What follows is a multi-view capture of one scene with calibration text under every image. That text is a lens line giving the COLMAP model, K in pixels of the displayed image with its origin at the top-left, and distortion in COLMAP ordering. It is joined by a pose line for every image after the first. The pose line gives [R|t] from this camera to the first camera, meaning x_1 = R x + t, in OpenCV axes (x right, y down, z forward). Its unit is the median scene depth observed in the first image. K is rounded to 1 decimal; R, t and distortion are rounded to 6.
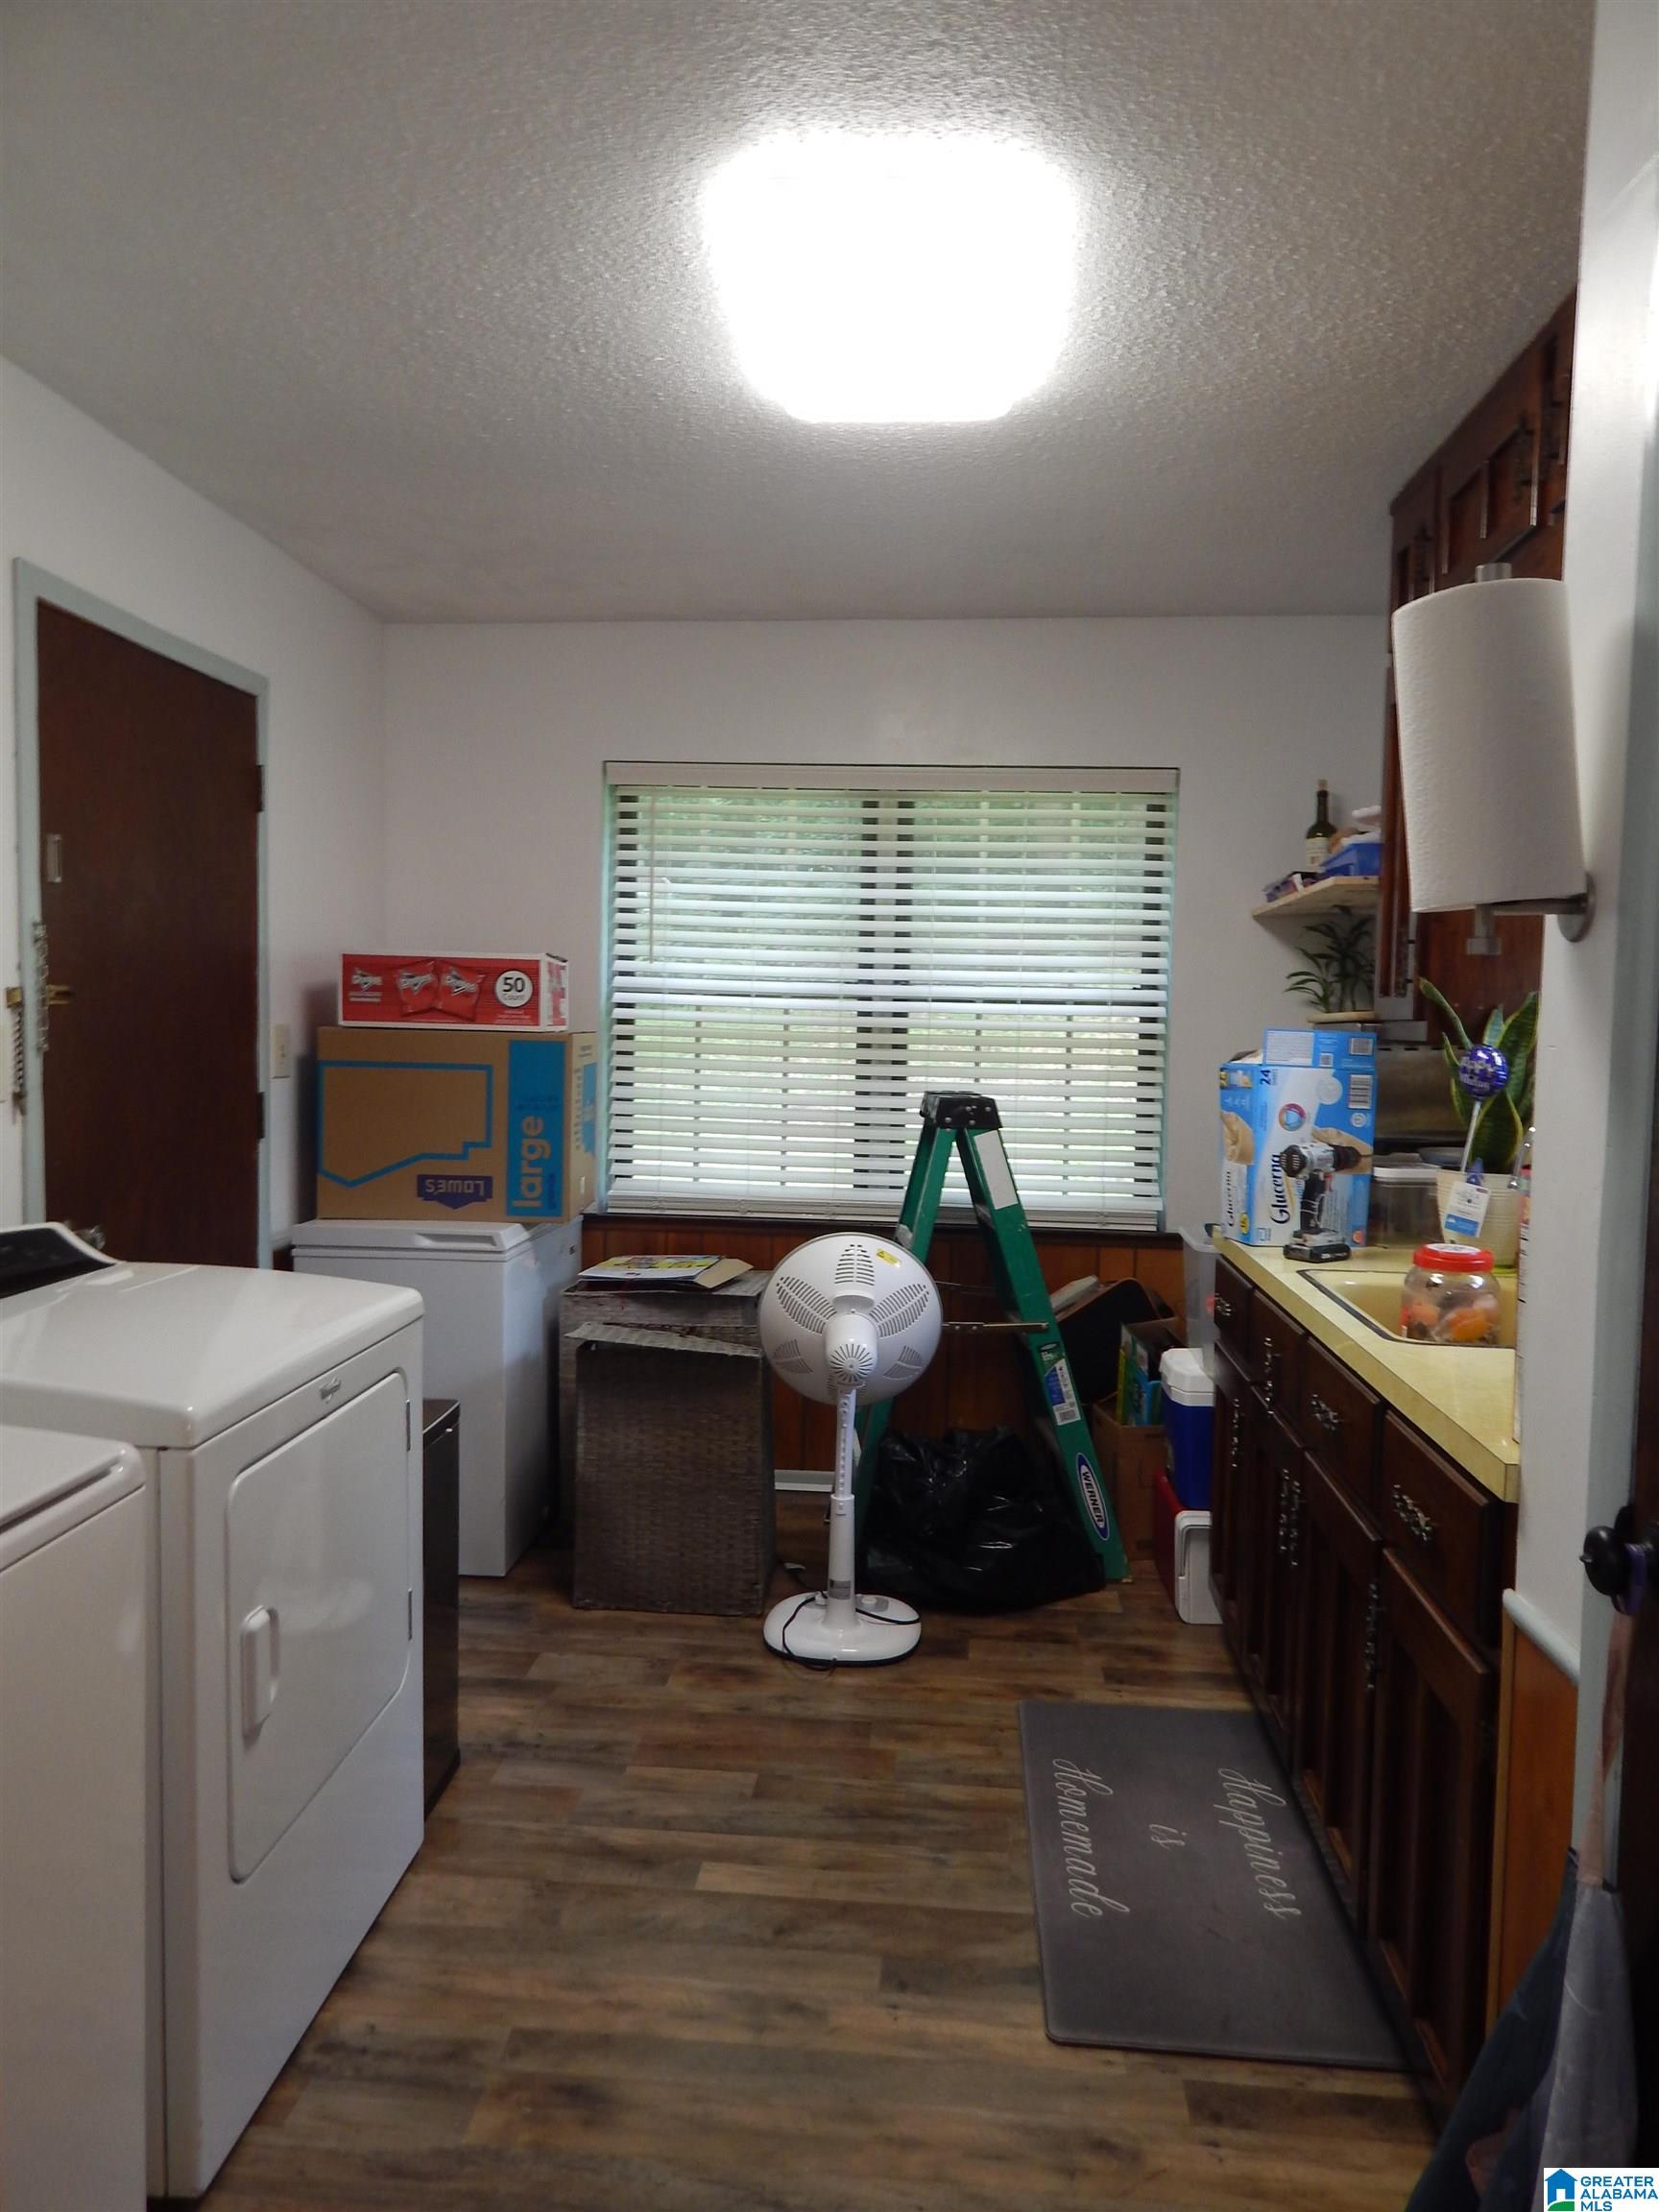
lens RADIAL K [[1473.3, 0, 822.3], [0, 1473.3, 1094.9], [0, 0, 1]] dist [0.018030, -0.015029]
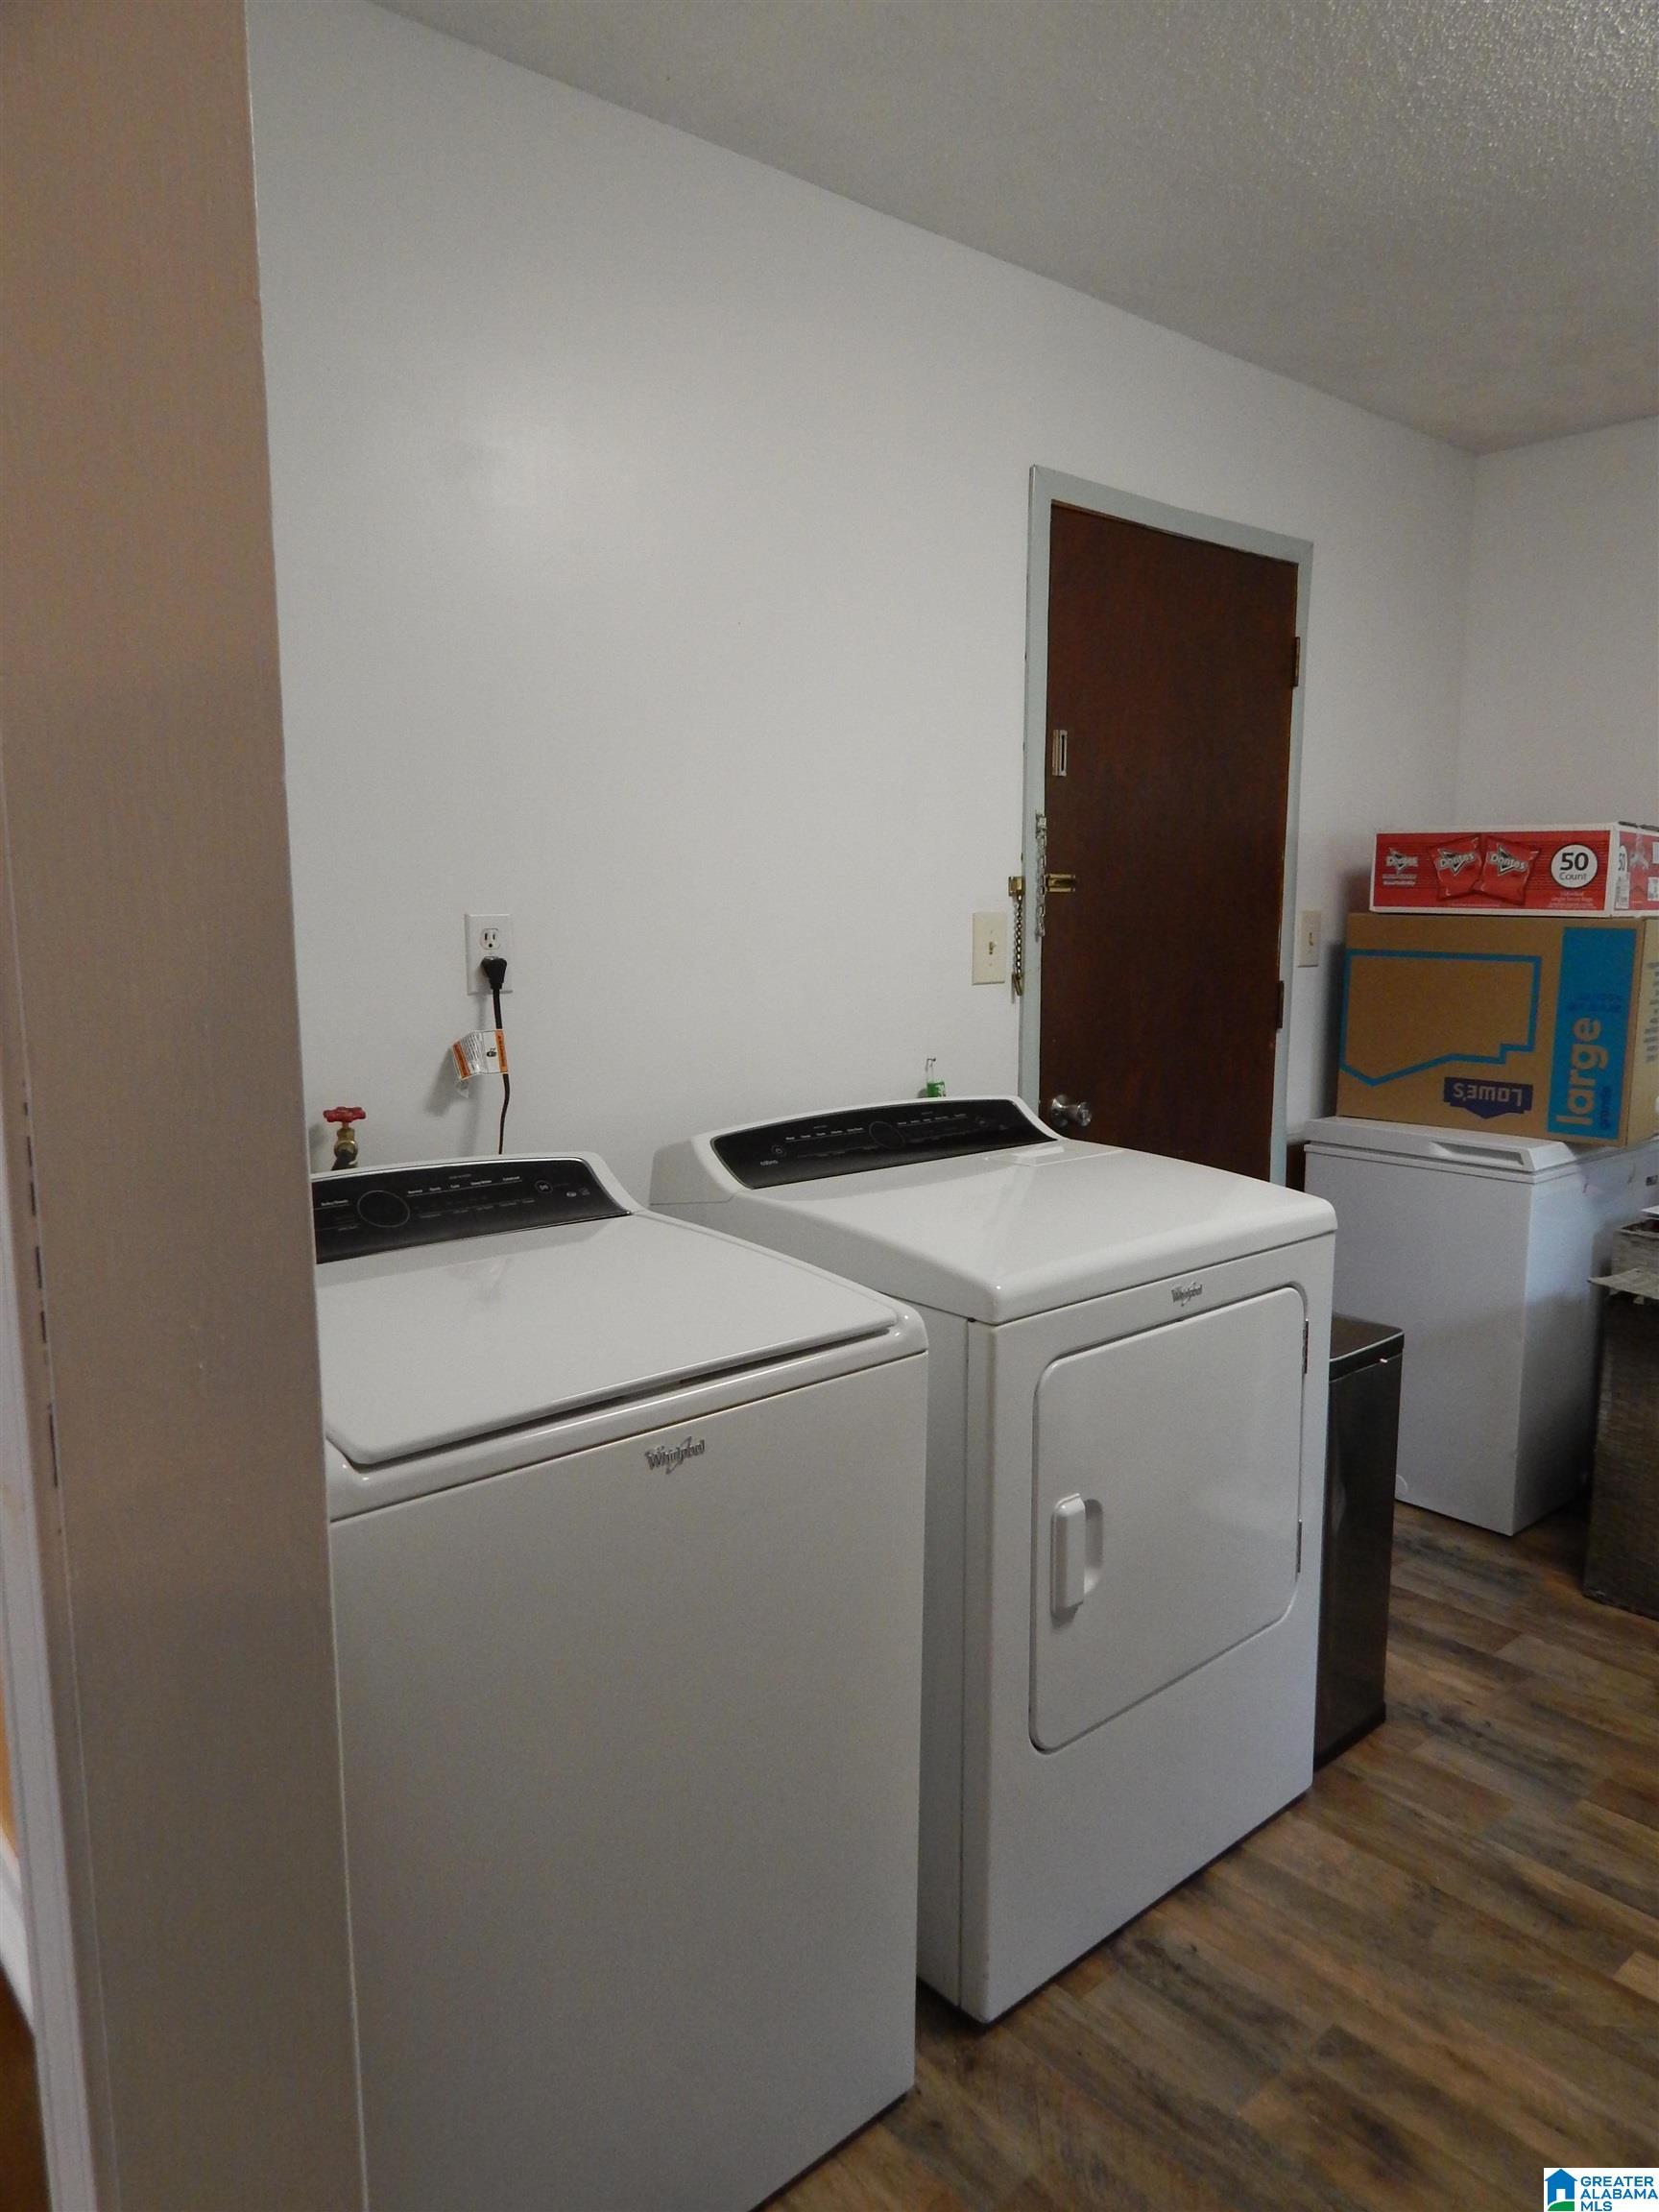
lens RADIAL K [[1473.3, 0, 822.3], [0, 1473.3, 1094.9], [0, 0, 1]] dist [0.018030, -0.015029]
pose [[0.719229, 0.079860, -0.690168, 0.101718], [-0.029295, 0.995974, 0.084717, -0.000678], [0.694155, -0.040712, 0.718673, 0.111775]]
